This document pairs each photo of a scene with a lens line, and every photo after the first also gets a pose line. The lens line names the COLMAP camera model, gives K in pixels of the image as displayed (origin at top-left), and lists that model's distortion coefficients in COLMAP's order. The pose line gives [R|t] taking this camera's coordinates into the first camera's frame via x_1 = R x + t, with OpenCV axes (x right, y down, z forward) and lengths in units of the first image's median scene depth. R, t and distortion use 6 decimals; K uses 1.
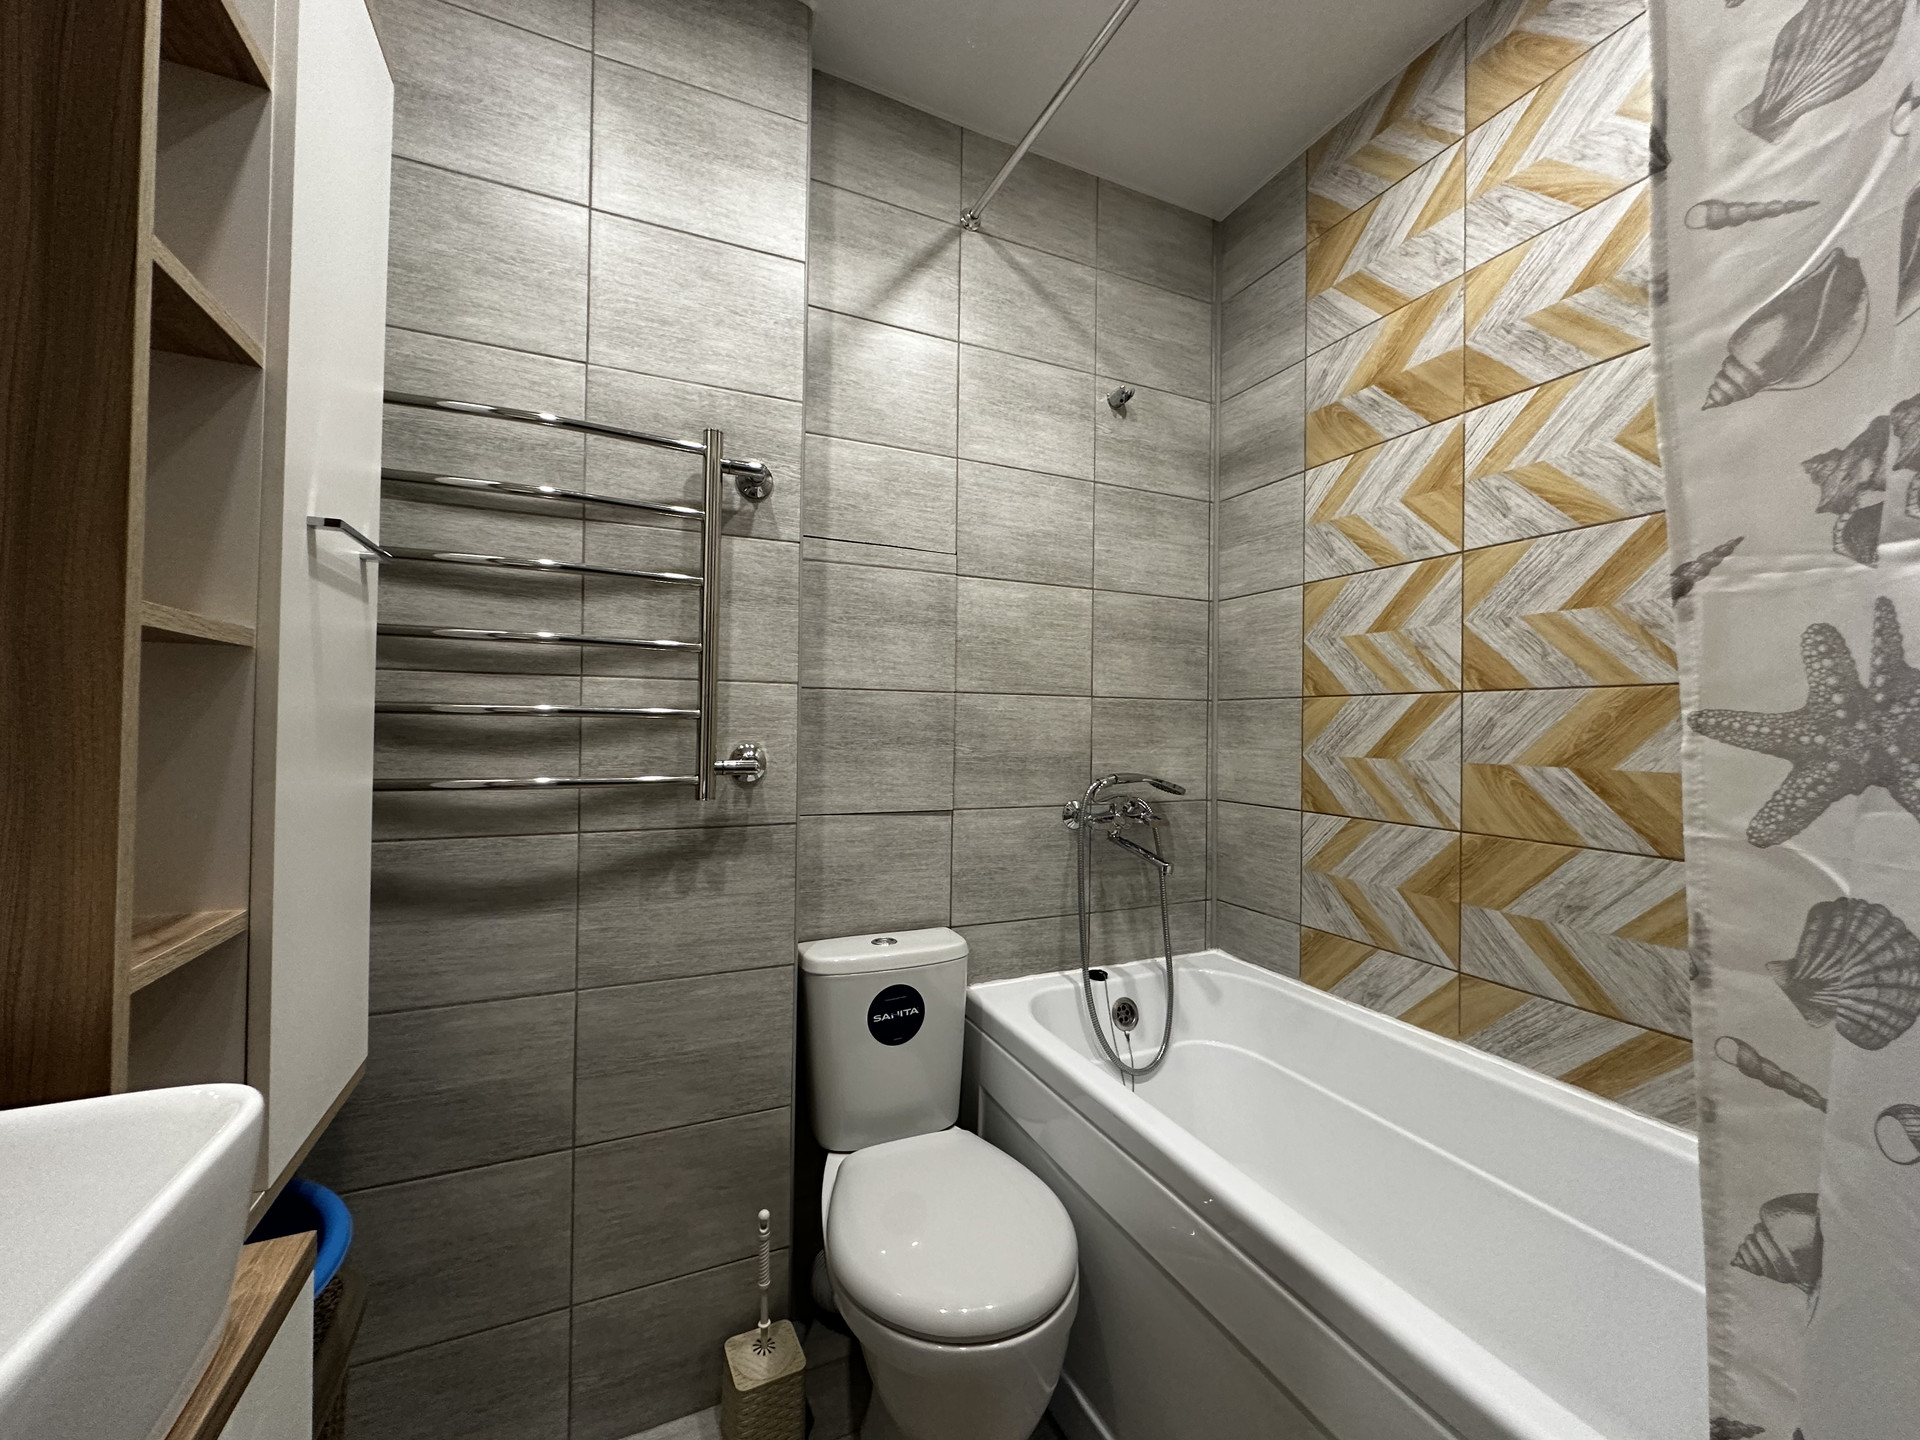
lens RADIAL K [[763.7, 0, 961.7], [0, 763.7, 719.2], [0, 0, 1]] dist [-0.003501, 0.000480]
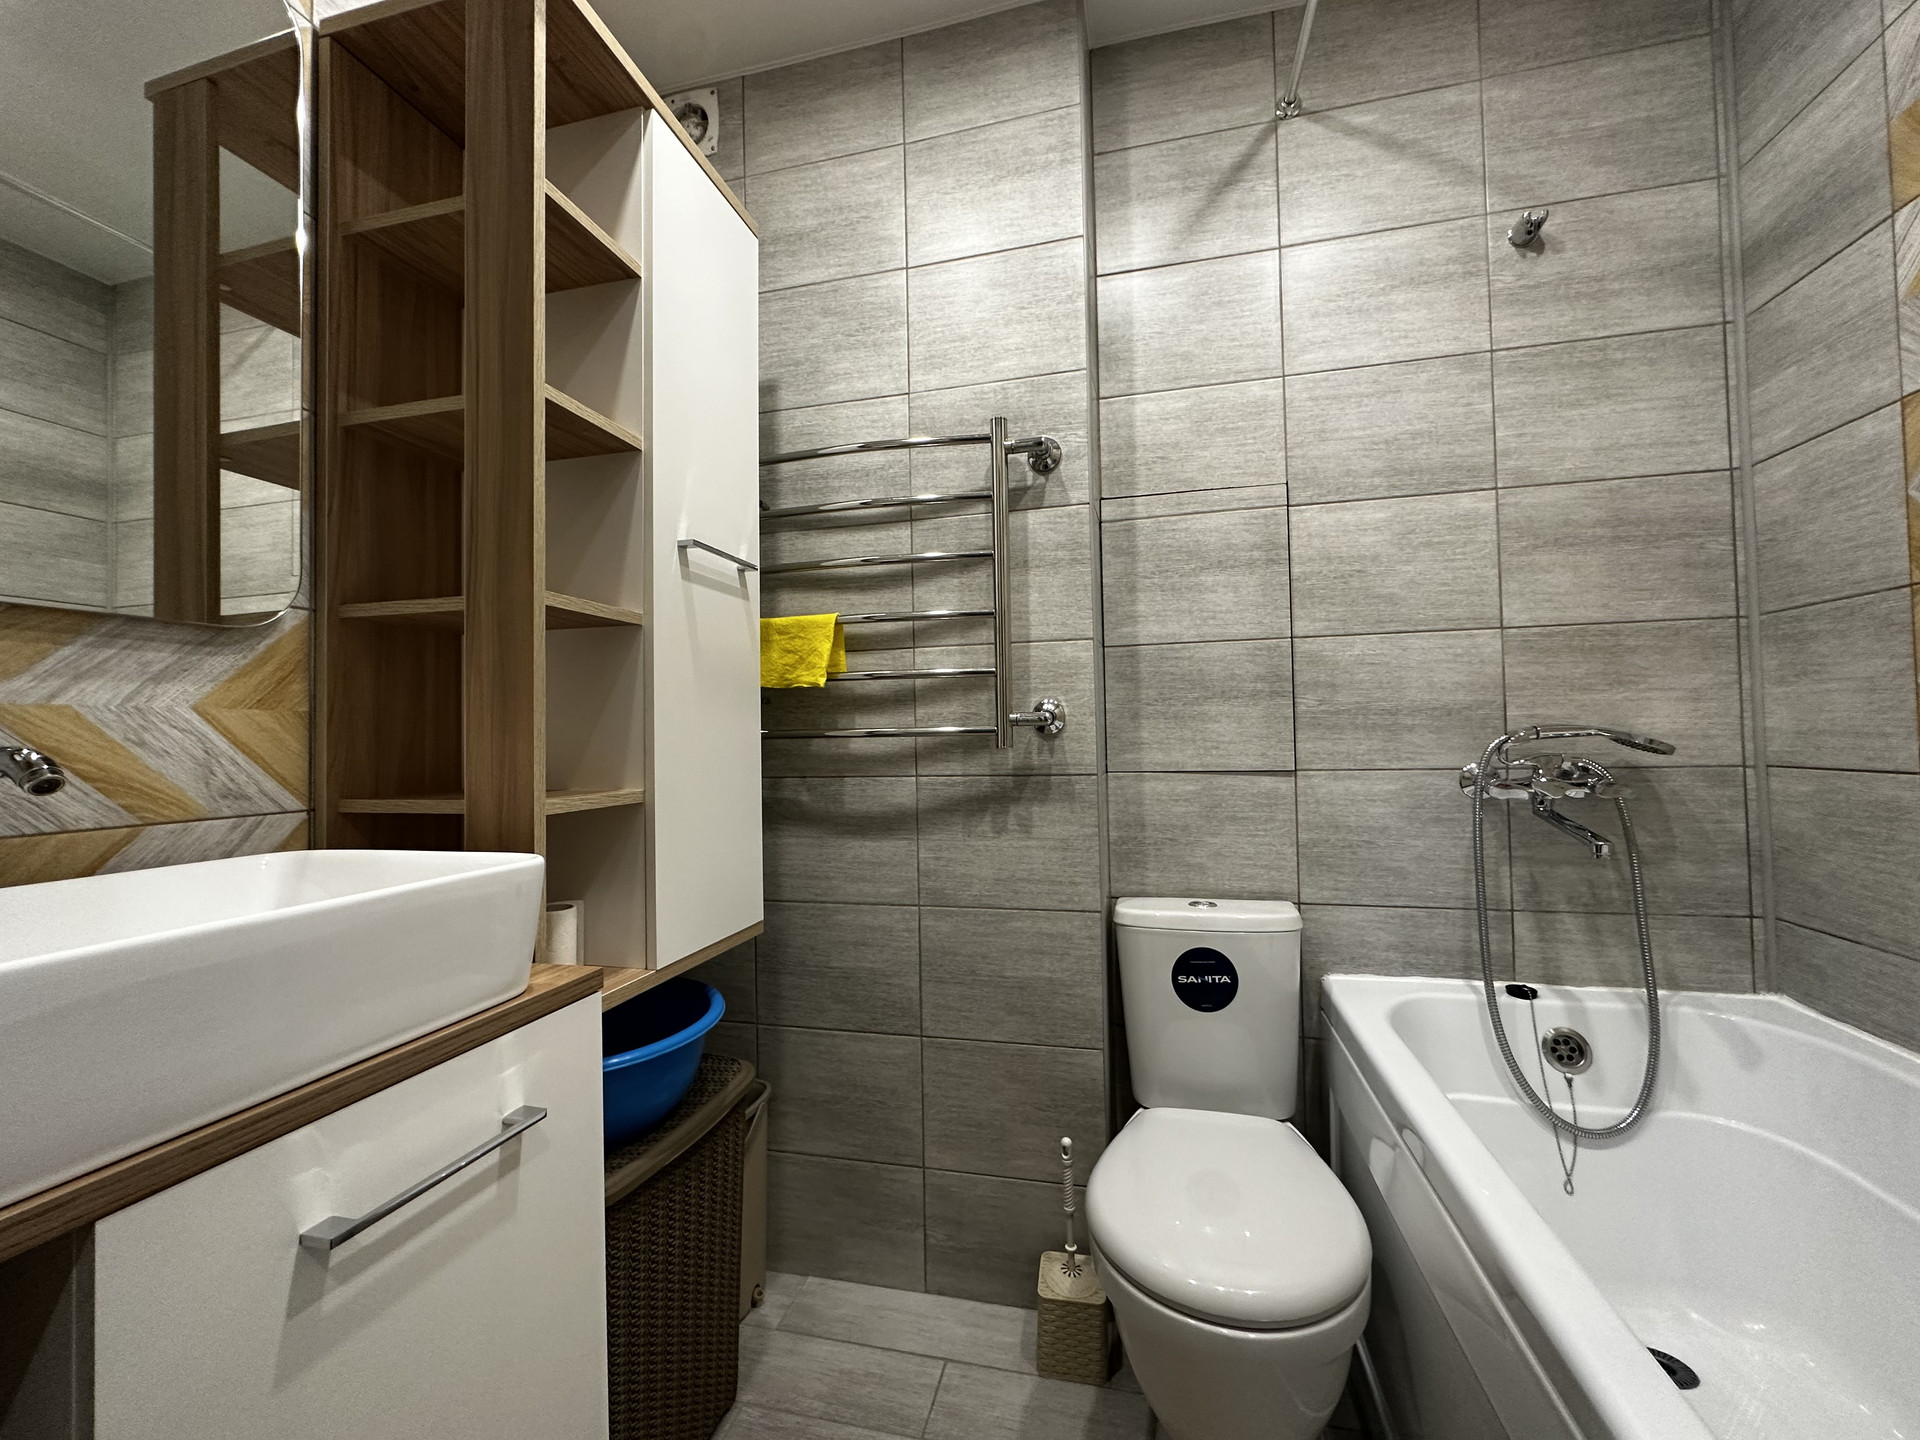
lens RADIAL K [[763.7, 0, 961.7], [0, 763.7, 719.2], [0, 0, 1]] dist [-0.003501, 0.000480]
pose [[0.783174, -0.042889, -0.620321, 0.248161], [0.035045, 0.999077, -0.024831, 0.071166], [0.620814, -0.002292, 0.783955, 0.069563]]
